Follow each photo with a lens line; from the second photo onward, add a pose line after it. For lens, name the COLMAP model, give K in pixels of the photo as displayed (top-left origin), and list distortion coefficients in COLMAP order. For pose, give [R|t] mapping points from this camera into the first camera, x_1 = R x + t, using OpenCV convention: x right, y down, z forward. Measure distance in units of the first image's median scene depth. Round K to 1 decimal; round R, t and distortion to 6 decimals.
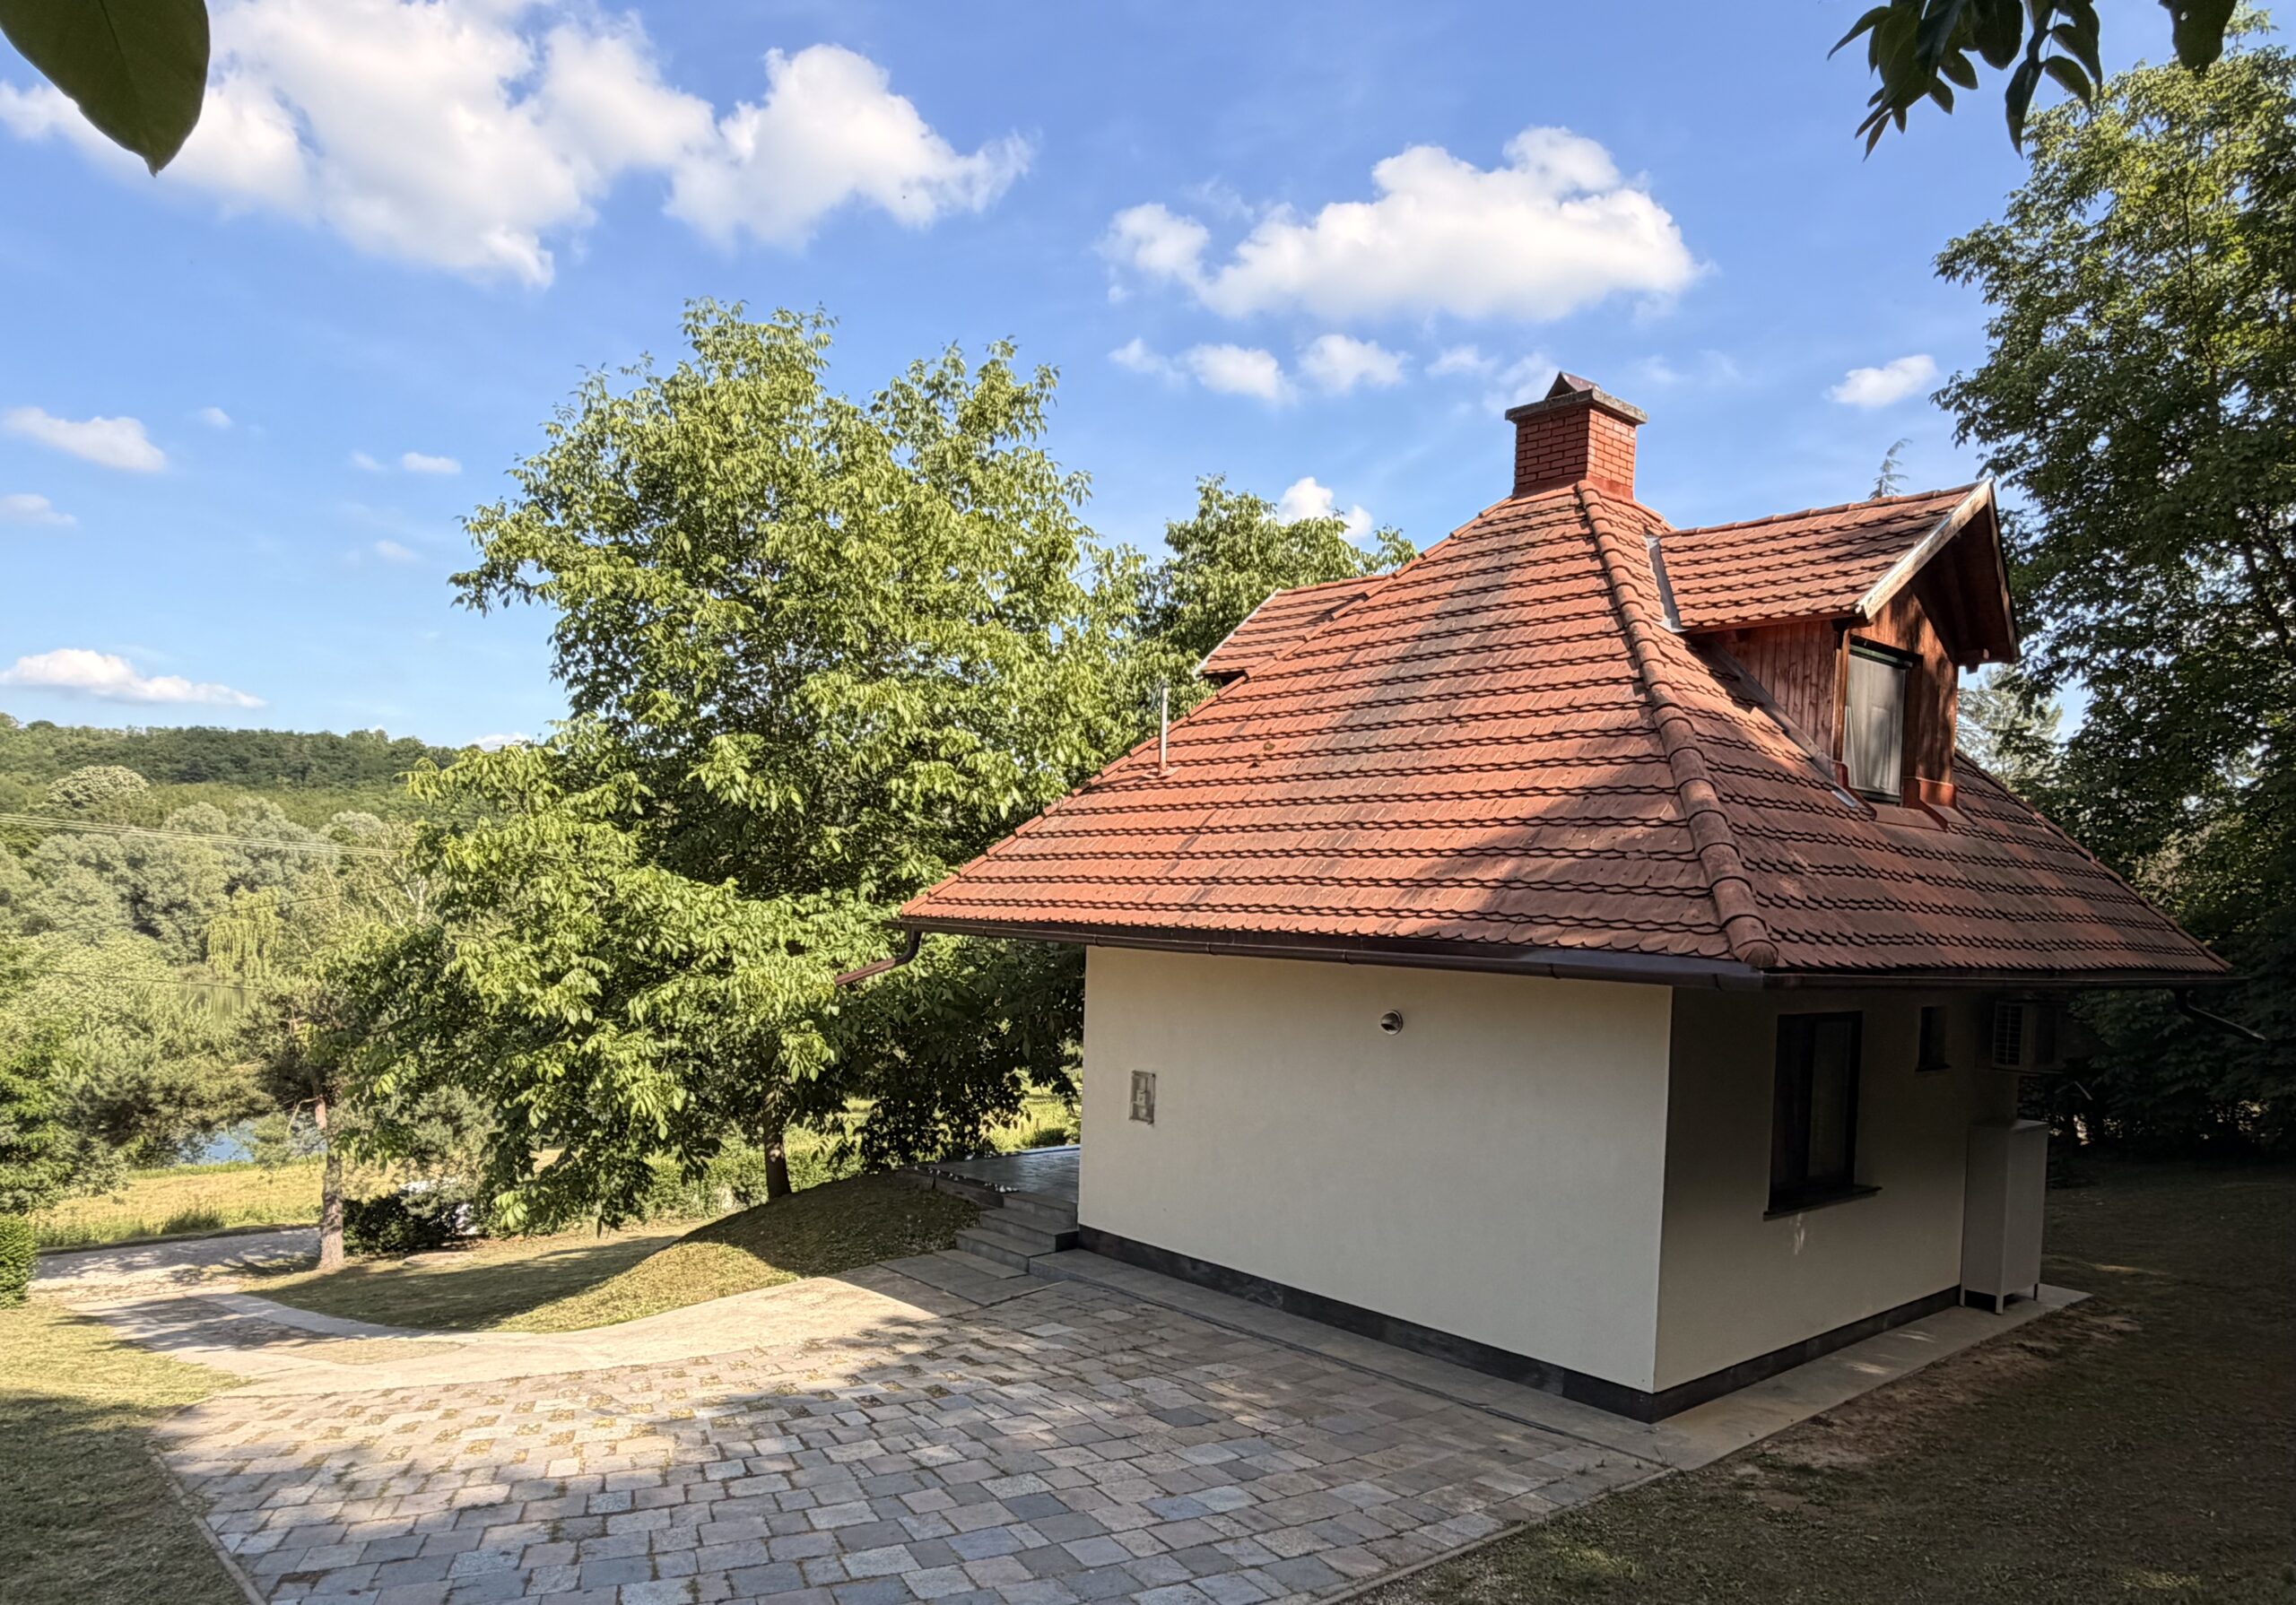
lens RADIAL K [[1552.5, 0, 1148.0], [0, 1552.5, 802.5], [0, 0, 1]] dist [-0.001450, -0.000434]
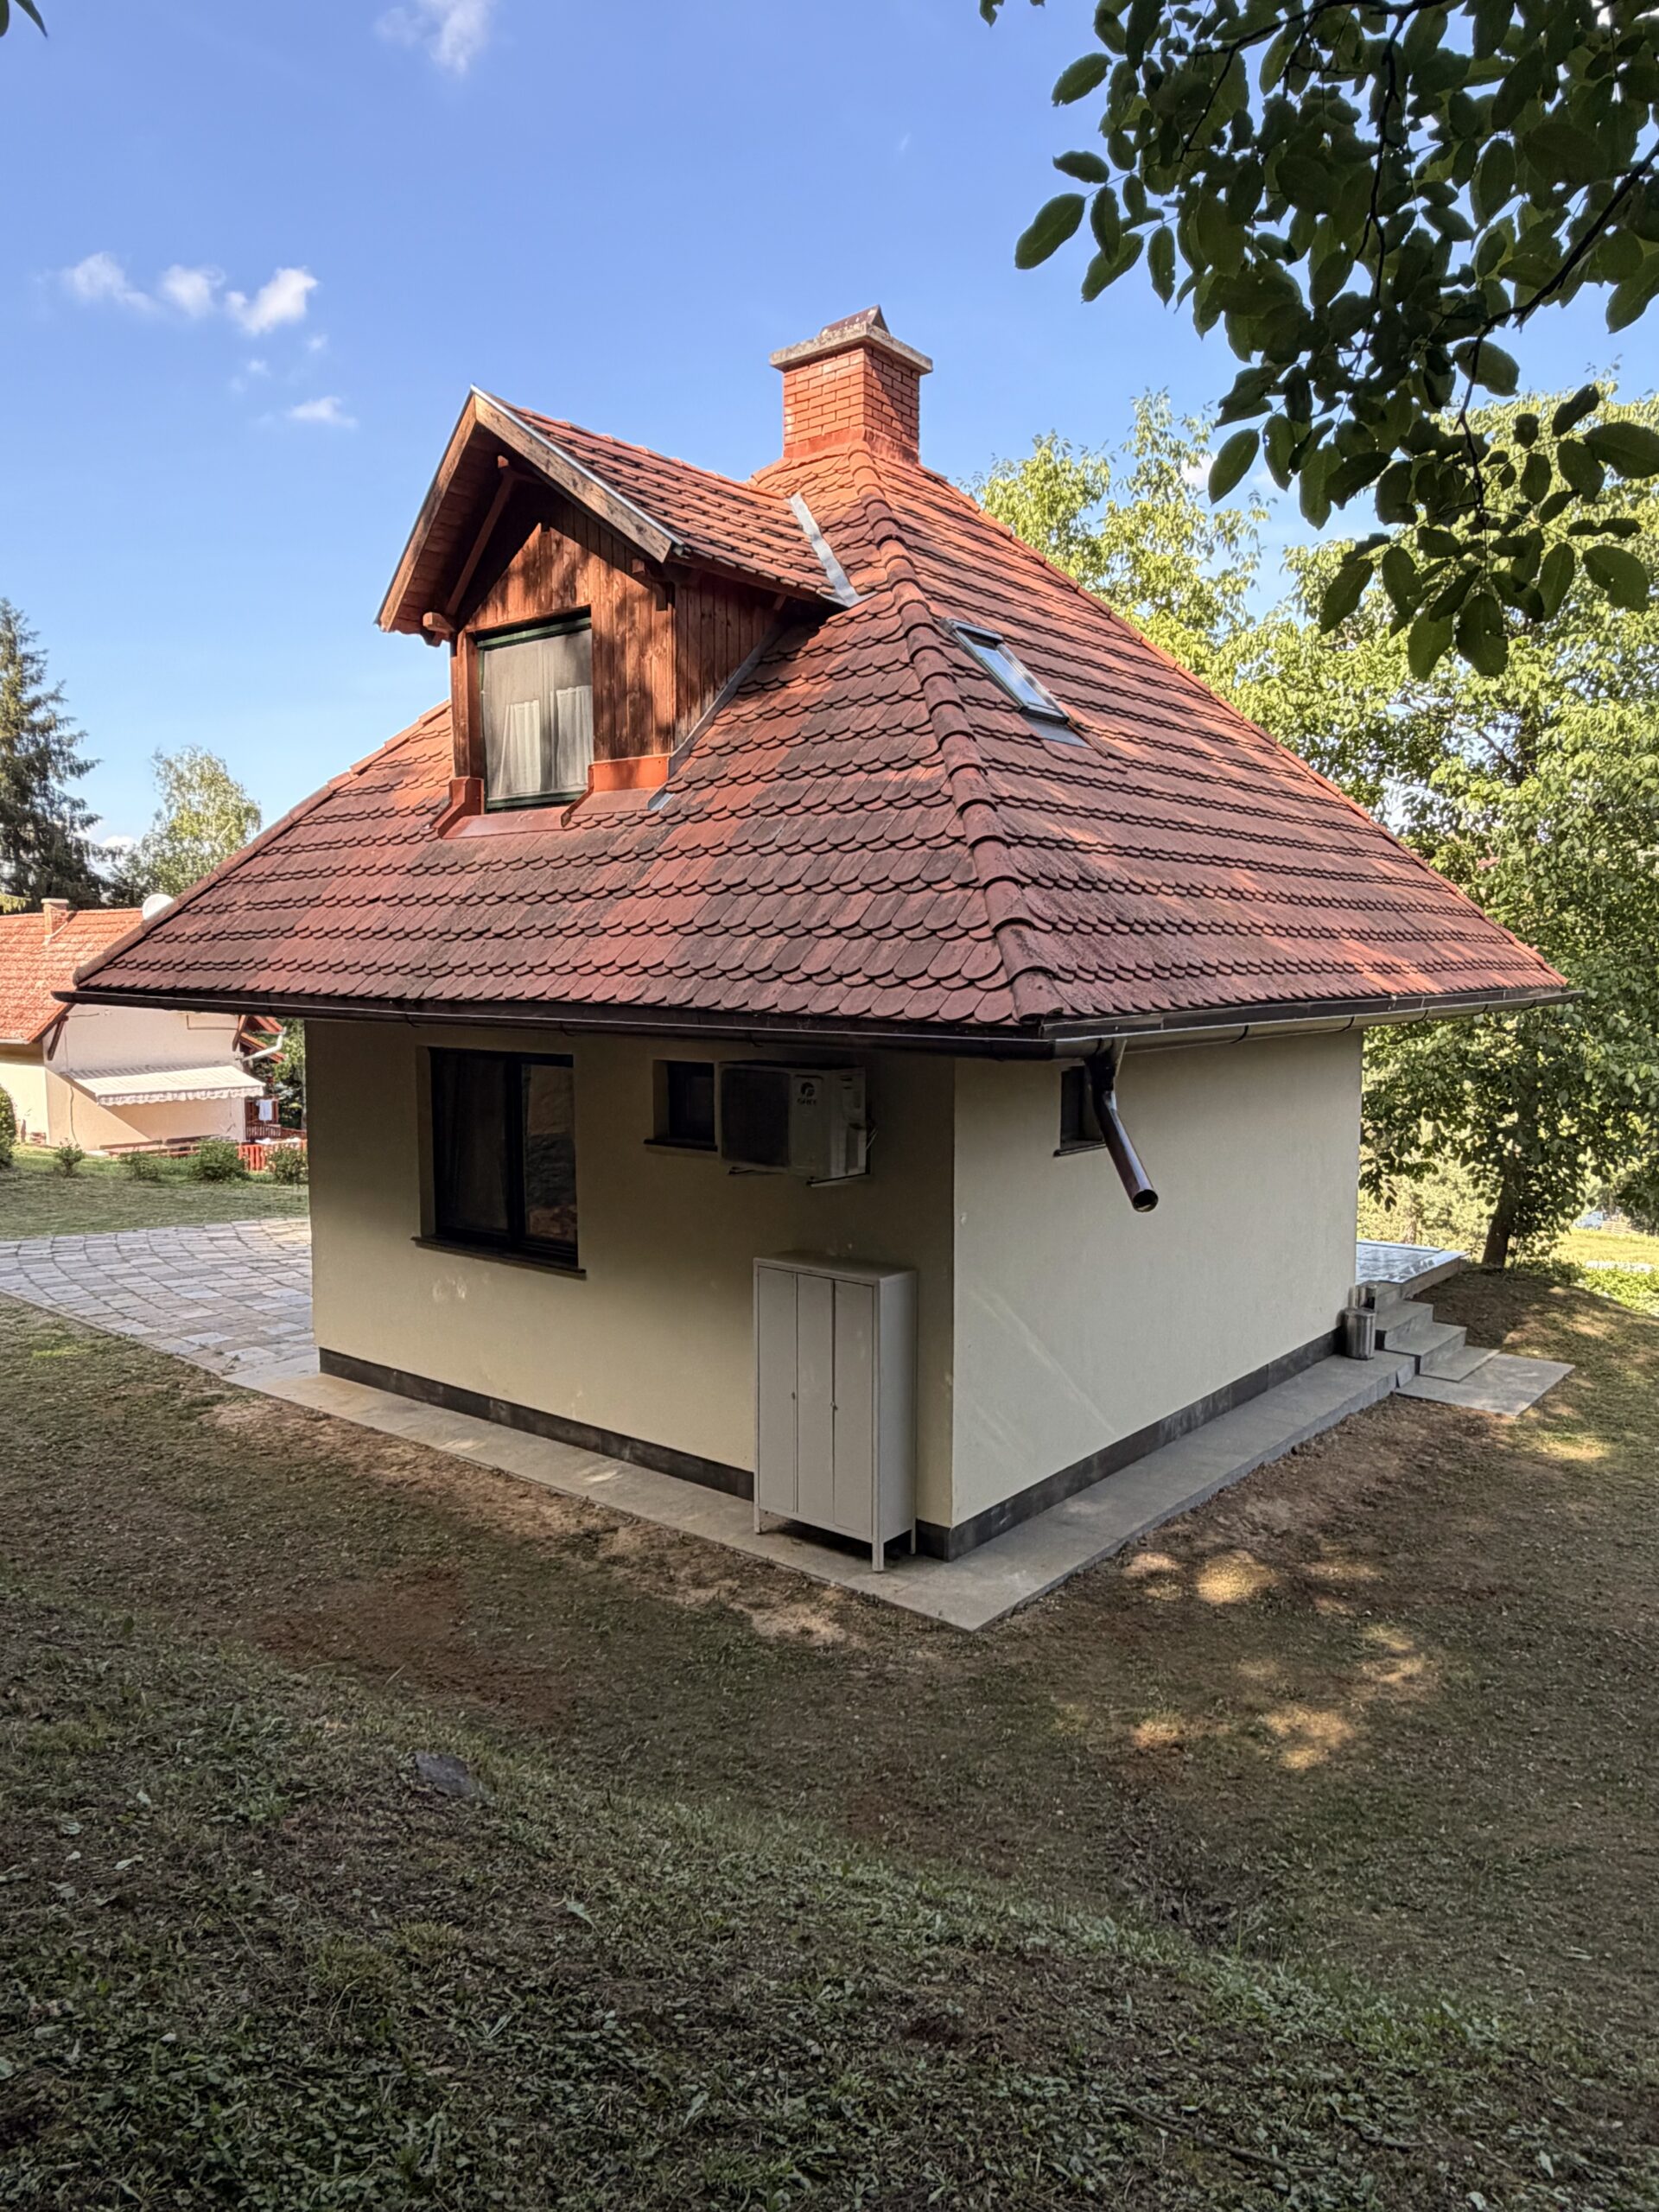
lens RADIAL K [[1492.7, 0, 829.5], [0, 1492.7, 1106.0], [0, 0, 1]] dist [0.007092, -0.001243]
pose [[0.166886, 0.072416, -0.983313, 1.335454], [0.062463, 0.994519, 0.083842, 0.113268], [0.983996, -0.075413, 0.161448, 1.079983]]
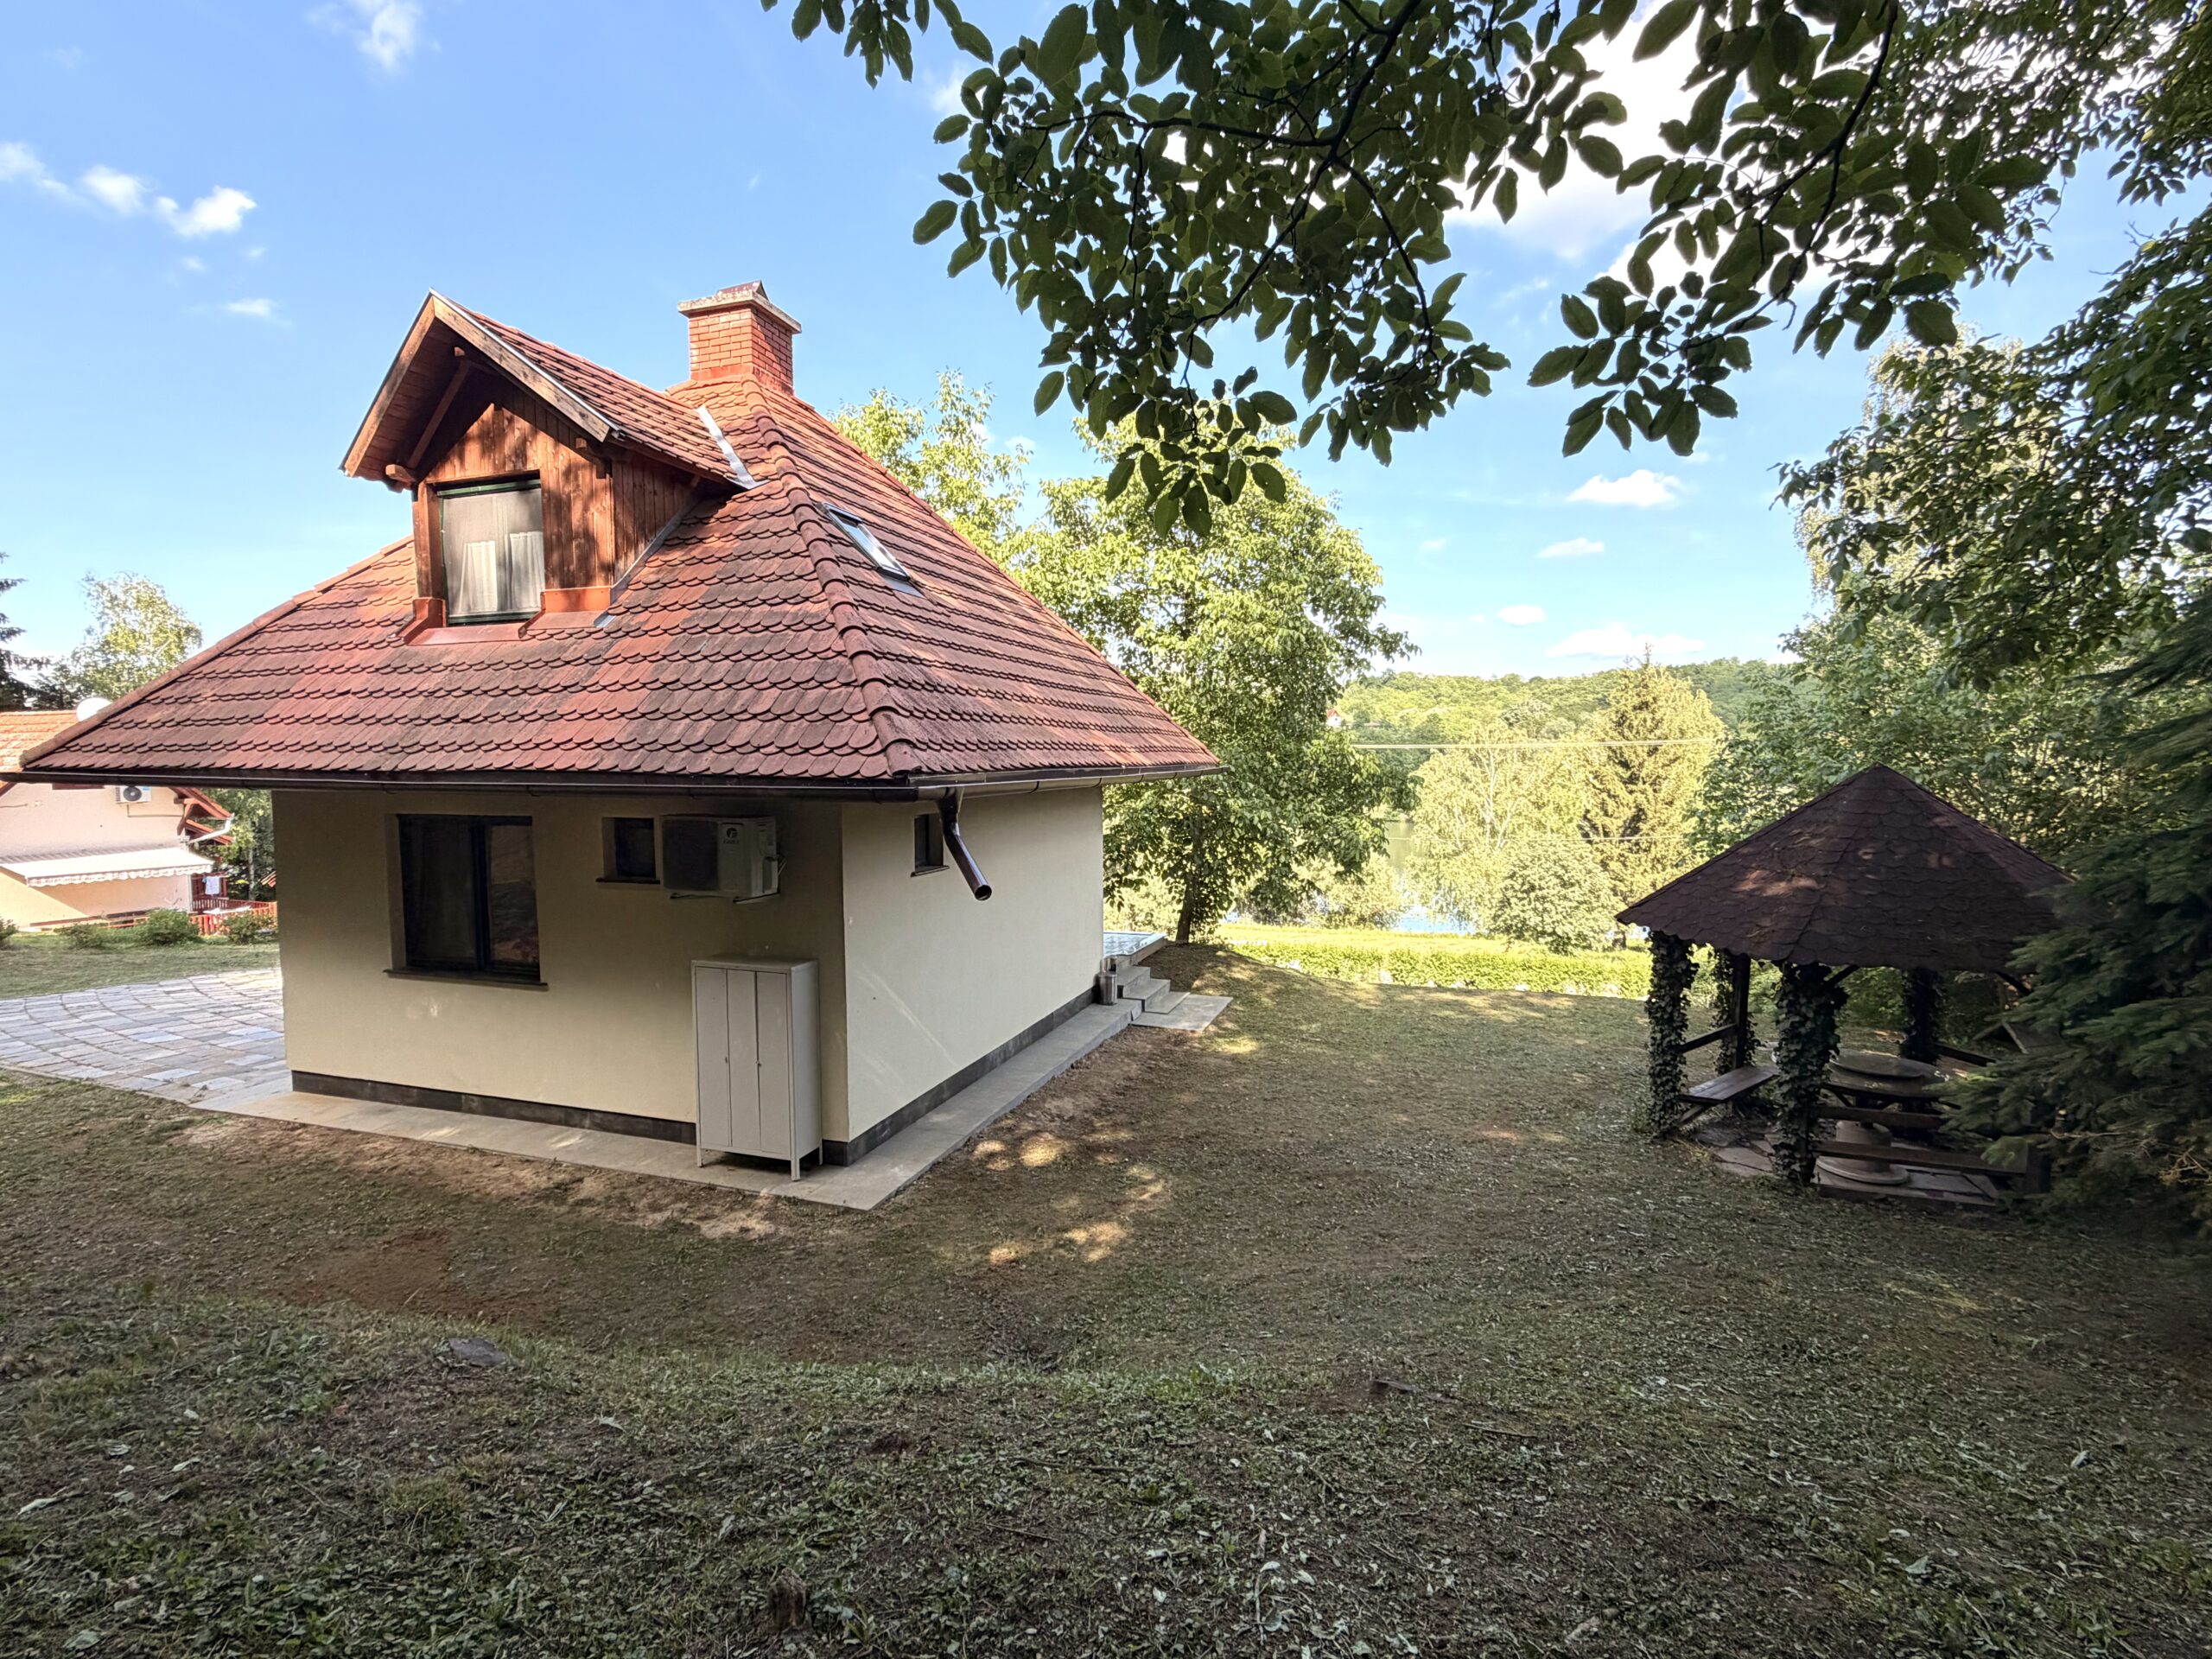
lens RADIAL K [[1036.1, 0, 1106.0], [0, 1036.1, 829.5], [0, 0, 1]] dist [0.004359, 0.000115]
pose [[0.501138, 0.032044, -0.864774, 1.341180], [0.068386, 0.994722, 0.076489, 0.126806], [0.862661, -0.097470, 0.496302, 1.060759]]
